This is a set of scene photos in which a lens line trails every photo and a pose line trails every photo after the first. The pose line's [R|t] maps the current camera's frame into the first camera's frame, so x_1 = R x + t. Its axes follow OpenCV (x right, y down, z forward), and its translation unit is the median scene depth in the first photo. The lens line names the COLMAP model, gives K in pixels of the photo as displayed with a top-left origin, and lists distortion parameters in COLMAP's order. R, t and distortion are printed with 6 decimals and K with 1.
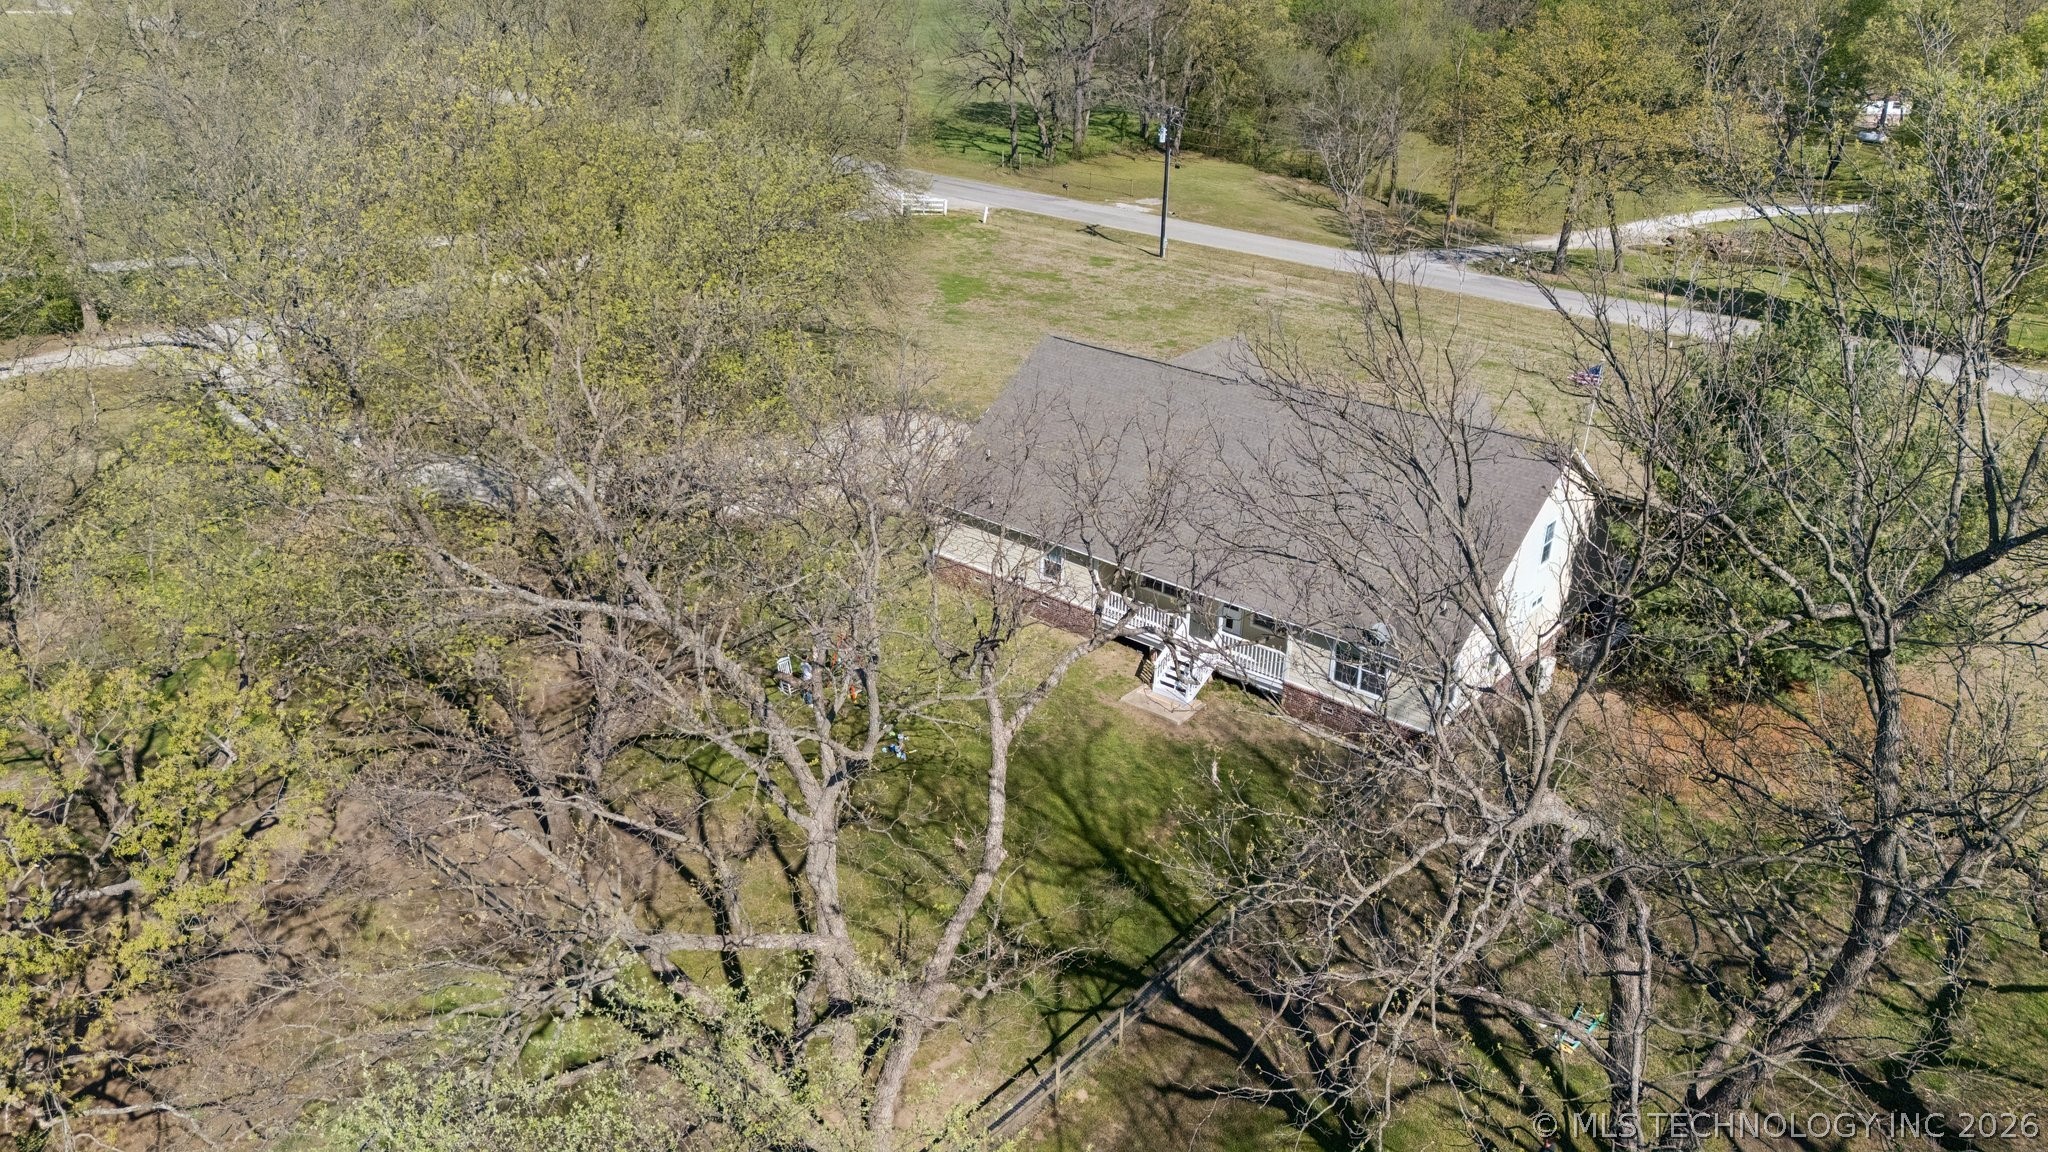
lens RADIAL K [[1584.2, 0, 1024.0], [0, 1584.2, 576.0], [0, 0, 1]] dist [0.049222, -0.008587]
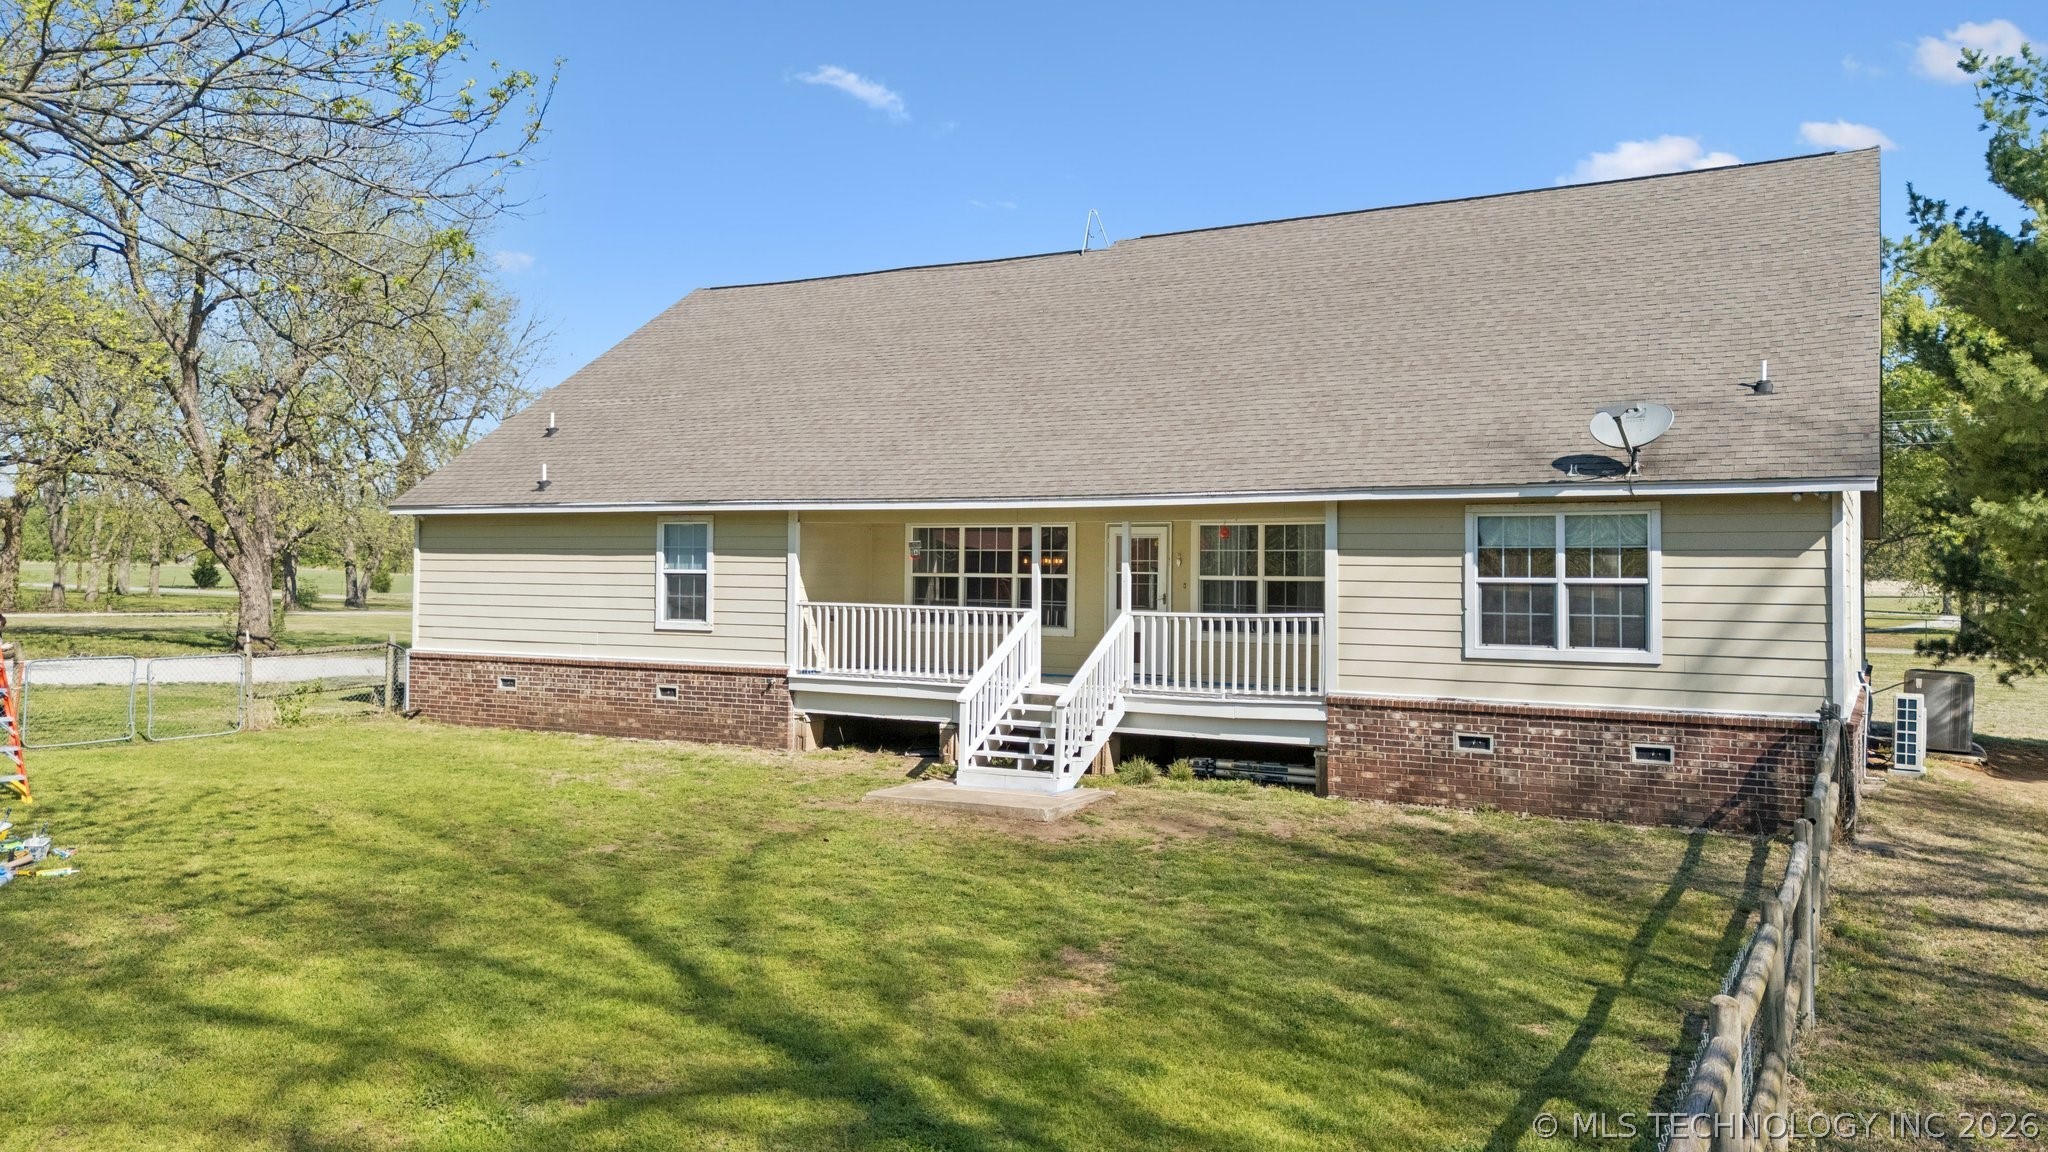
lens RADIAL K [[1584.2, 0, 1024.0], [0, 1584.2, 576.0], [0, 0, 1]] dist [0.049222, -0.008587]
pose [[0.983329, 0.001172, 0.181832, 0.031128], [0.075601, 0.906817, -0.414689, 0.179431], [-0.165375, 0.421522, 0.891611, 0.663444]]
